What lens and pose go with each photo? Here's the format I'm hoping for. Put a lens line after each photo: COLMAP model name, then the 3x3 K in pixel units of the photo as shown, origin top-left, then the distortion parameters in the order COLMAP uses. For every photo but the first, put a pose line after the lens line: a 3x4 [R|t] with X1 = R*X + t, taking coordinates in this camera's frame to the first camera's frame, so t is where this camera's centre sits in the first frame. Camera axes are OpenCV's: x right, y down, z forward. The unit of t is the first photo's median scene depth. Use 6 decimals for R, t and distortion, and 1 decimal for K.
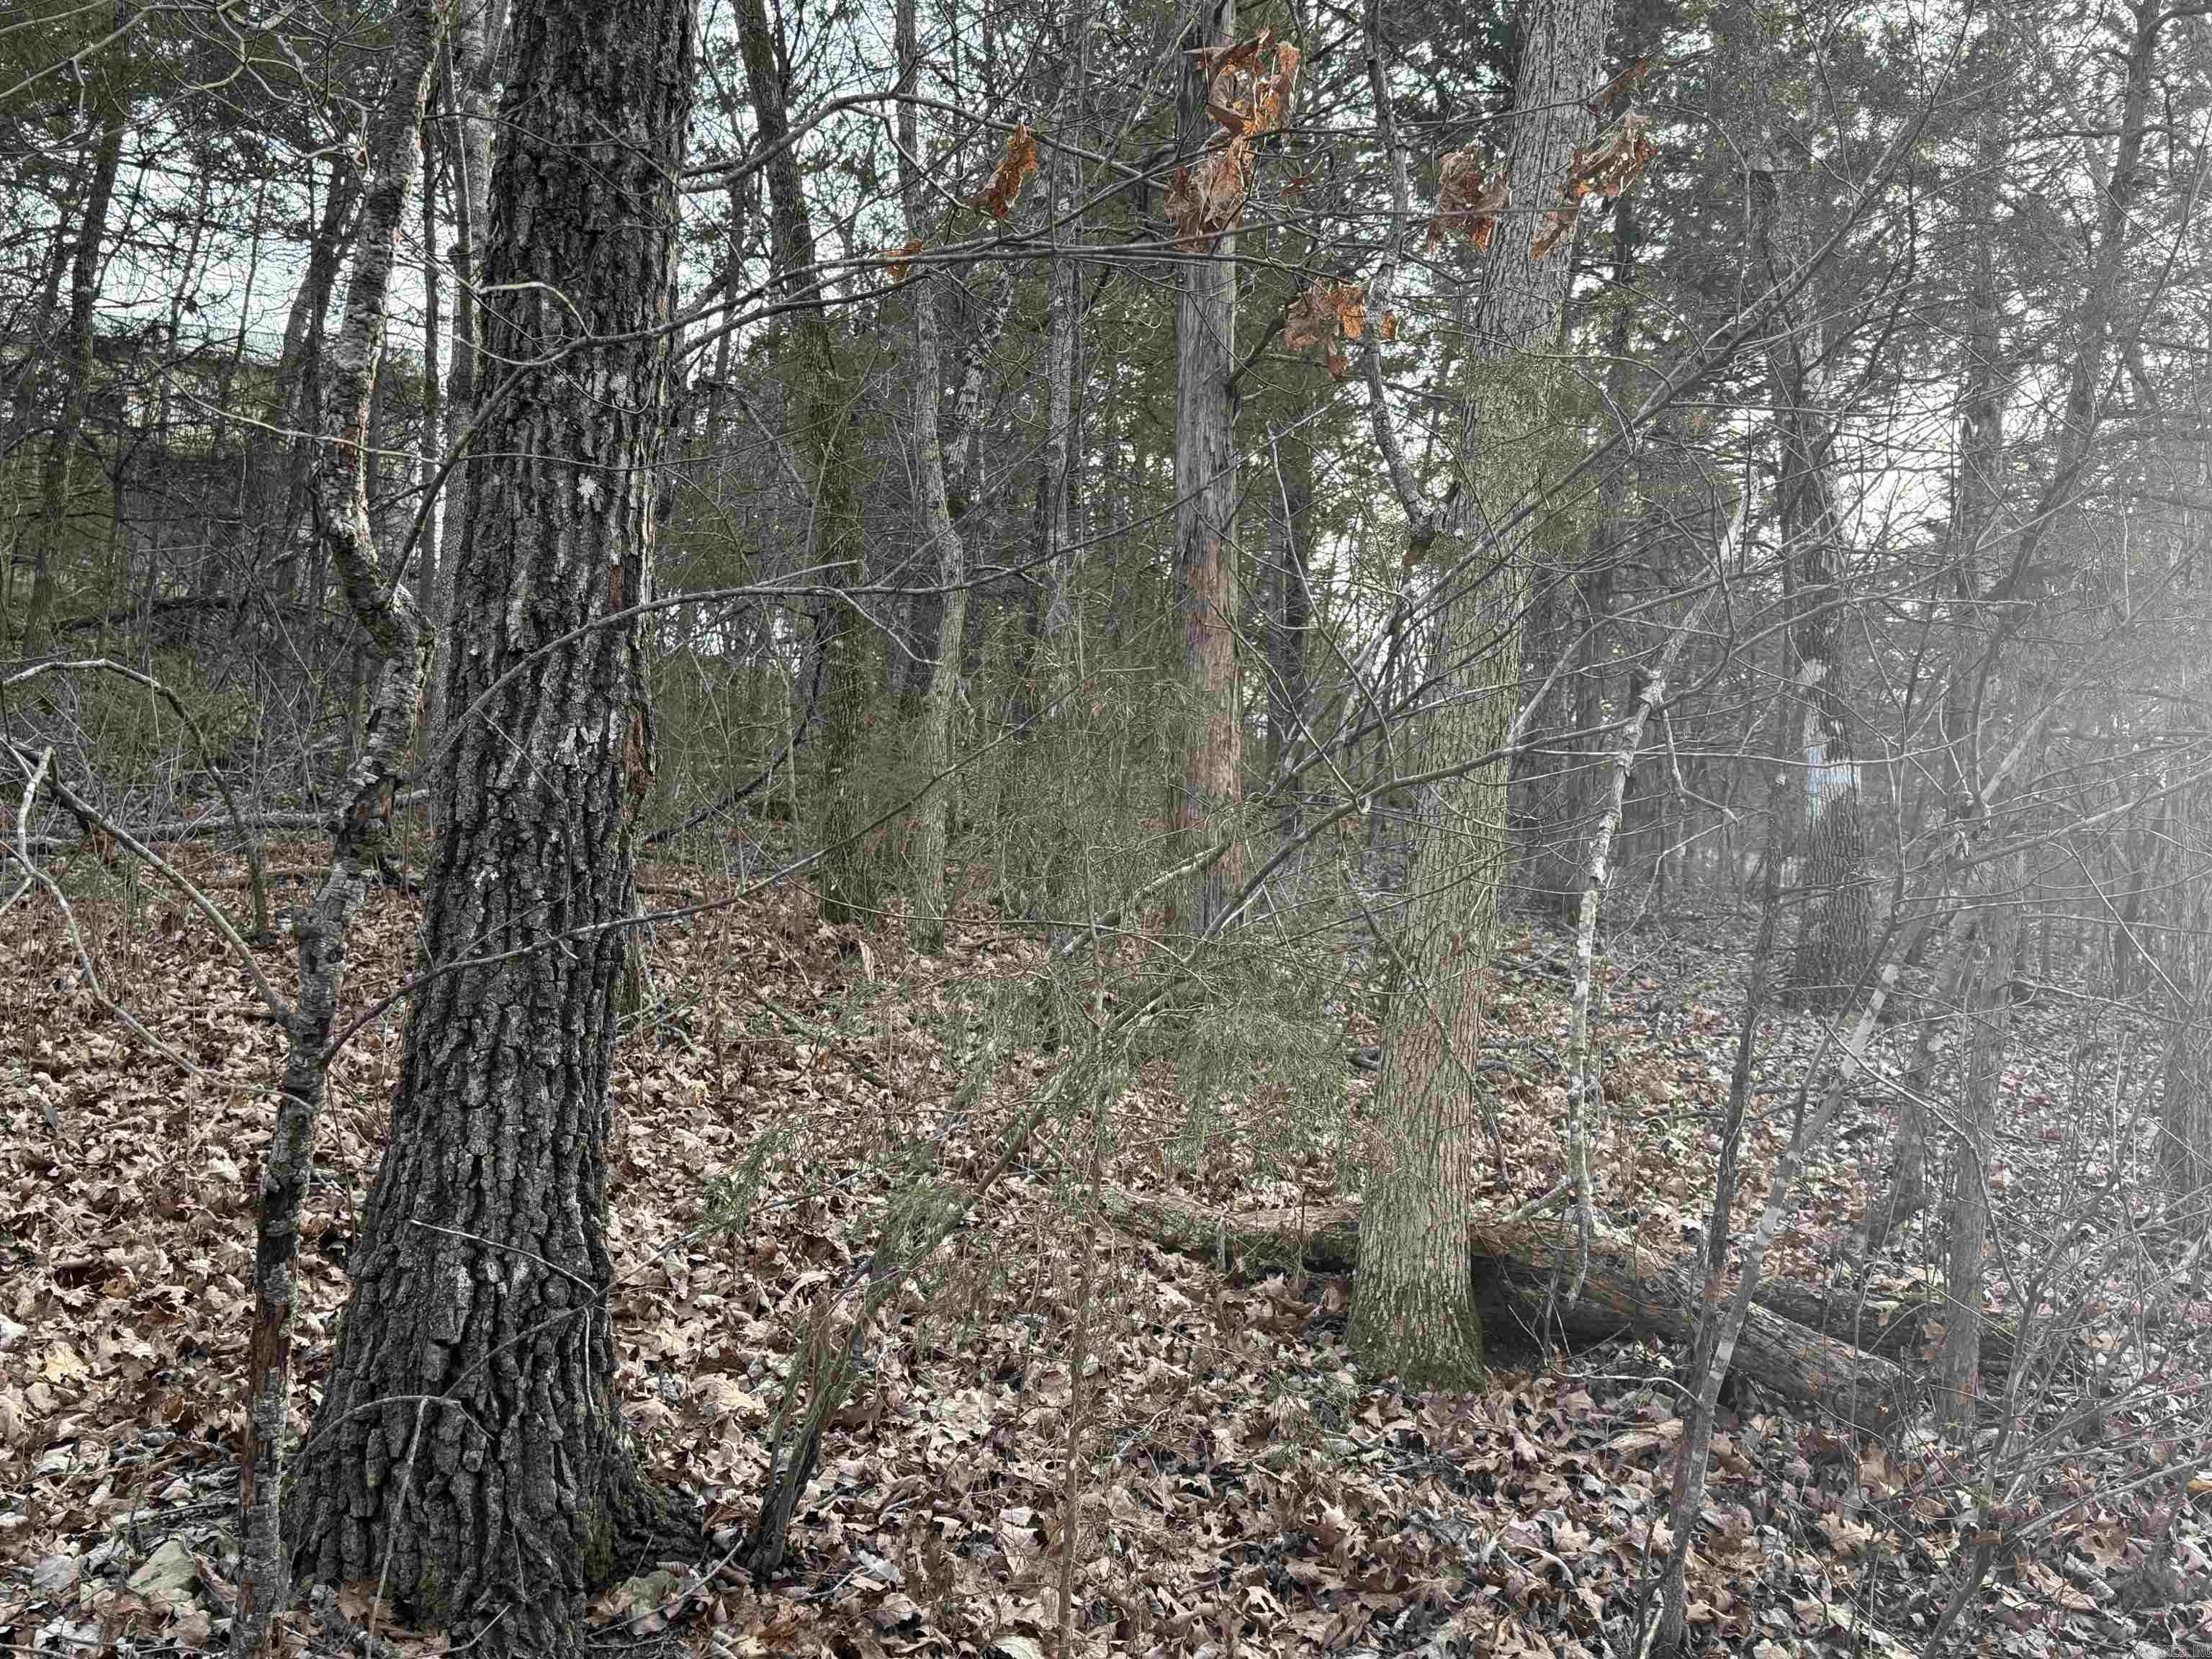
lens RADIAL K [[2113.9, 0, 1106.2], [0, 2113.9, 833.5], [0, 0, 1]] dist [0.017970, 0.000000]
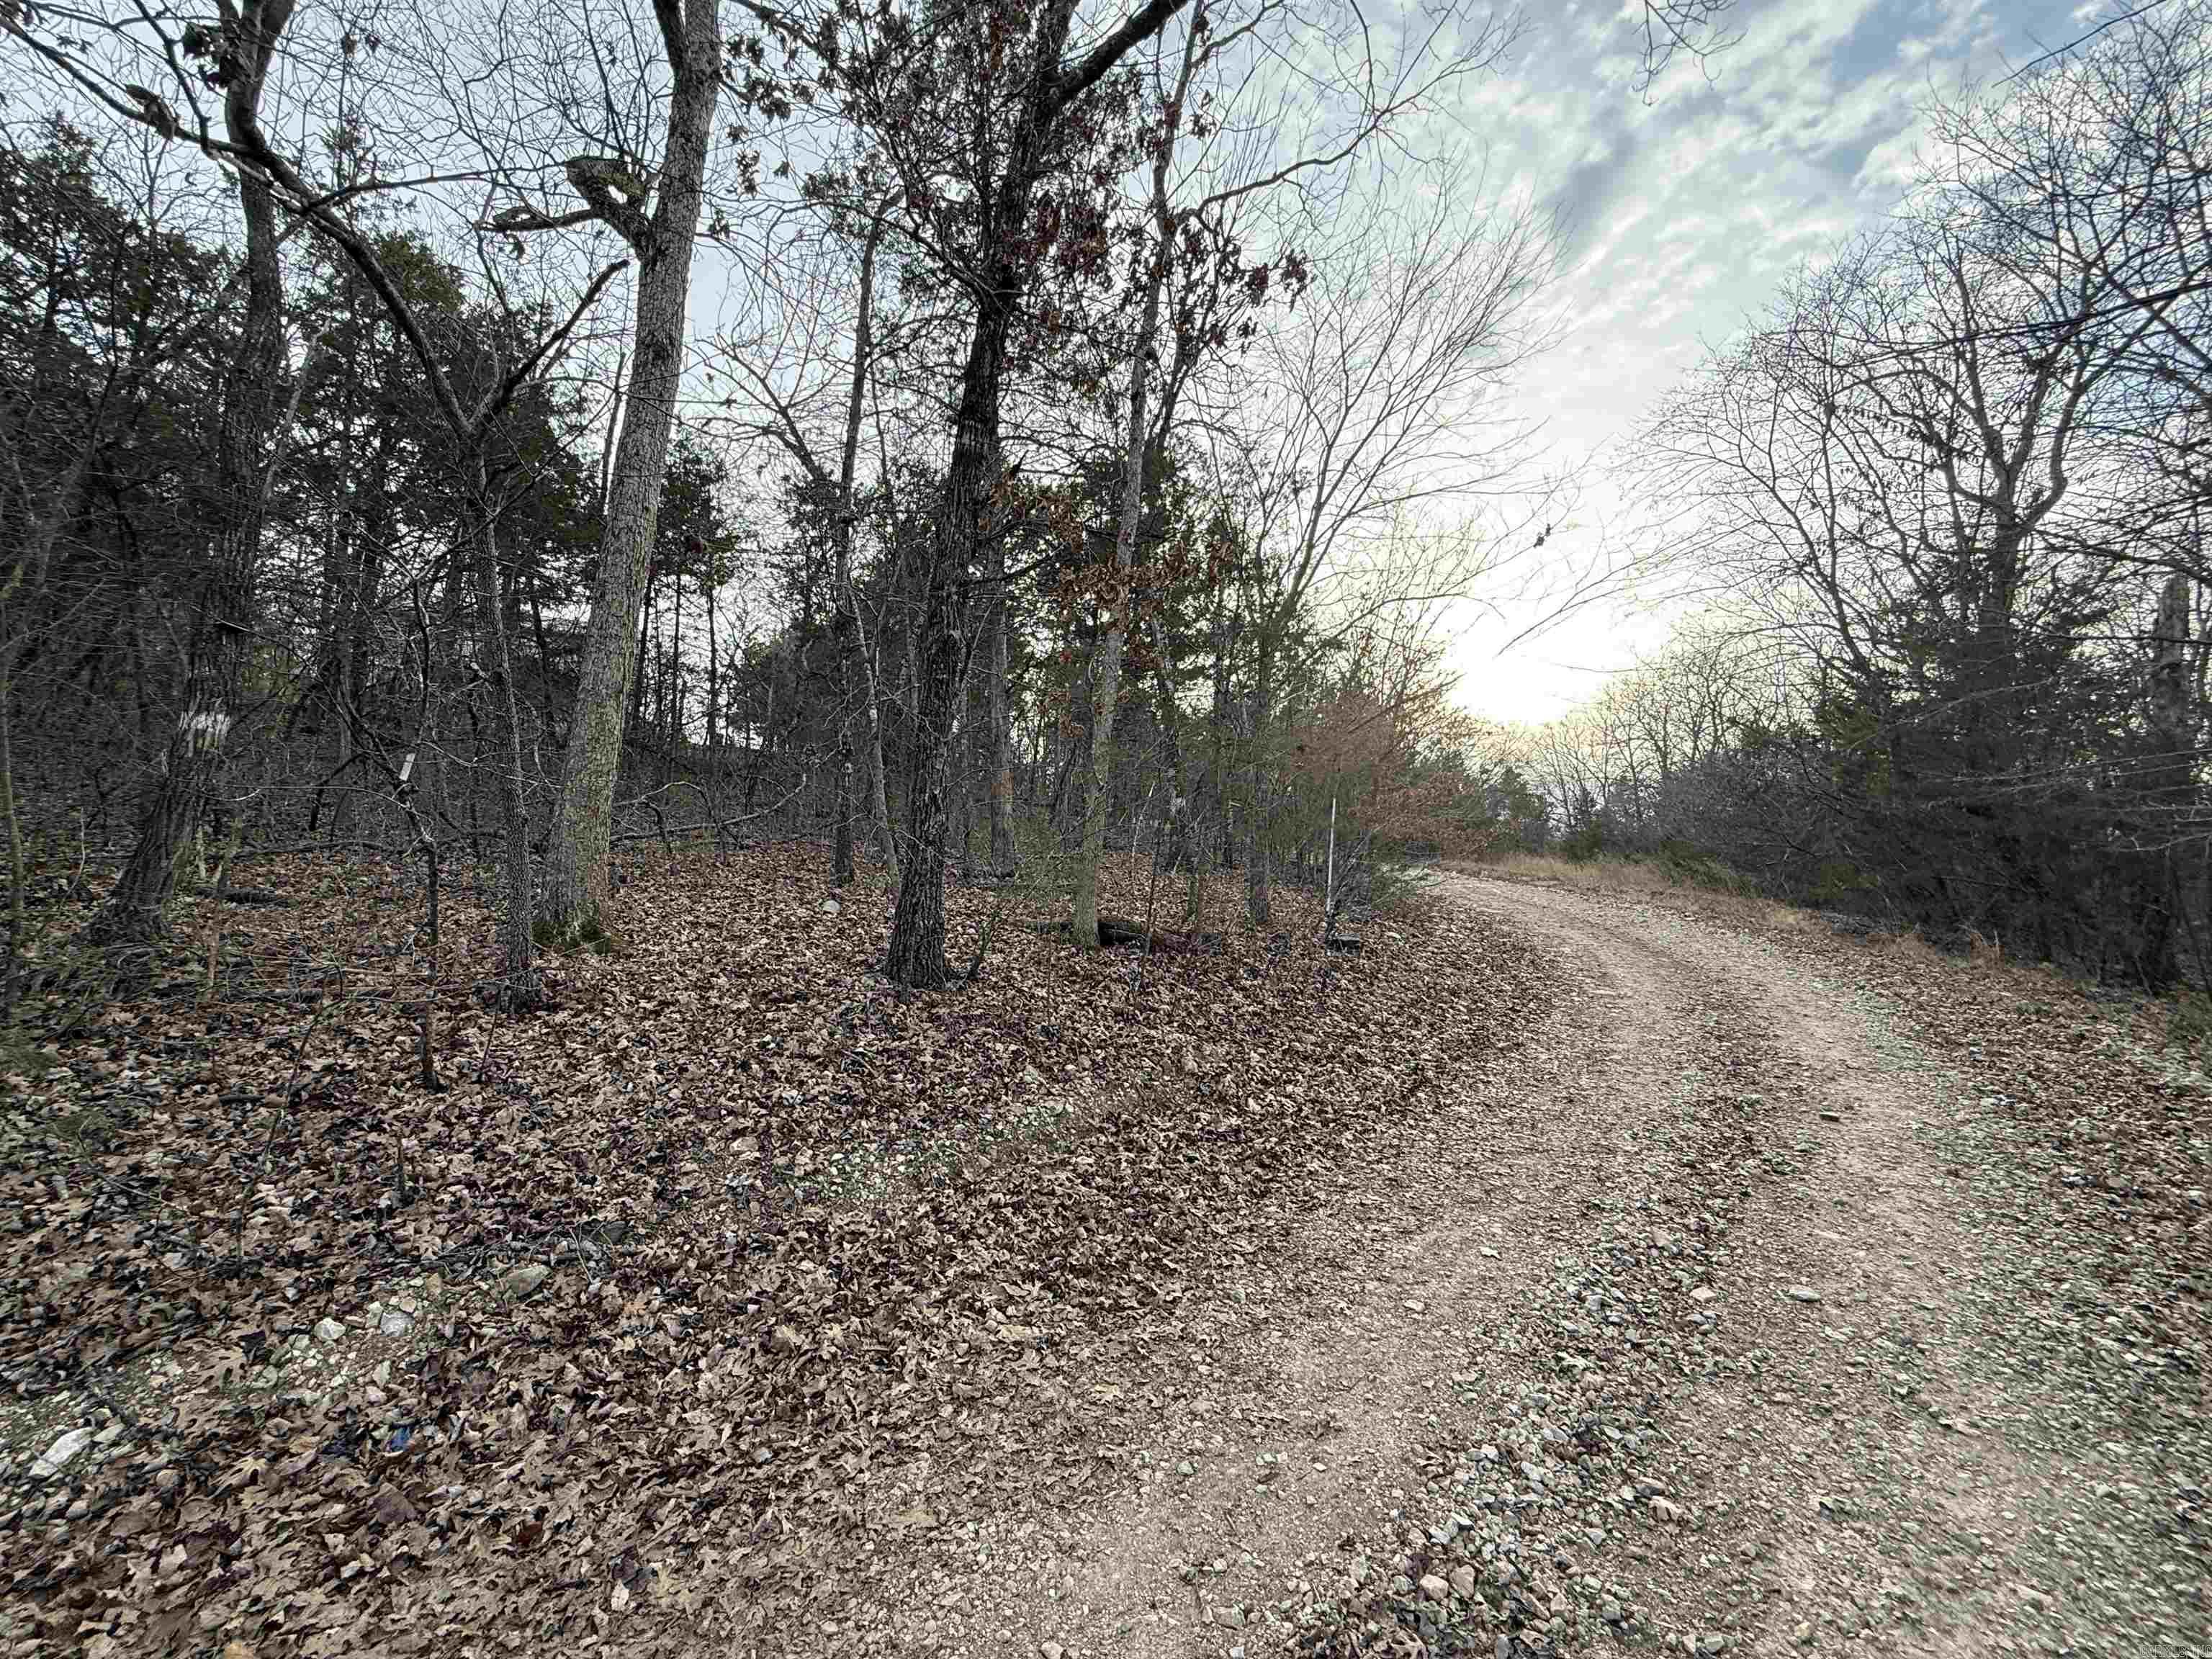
lens RADIAL K [[871.1, 0, 1091.9], [0, 871.1, 825.5], [0, 0, 1]] dist [-0.000798, 0.000323]
pose [[0.974384, -0.017838, 0.224182, -0.260523], [0.014494, 0.999758, 0.016557, -0.044298], [-0.224423, -0.012883, 0.974407, -0.836683]]
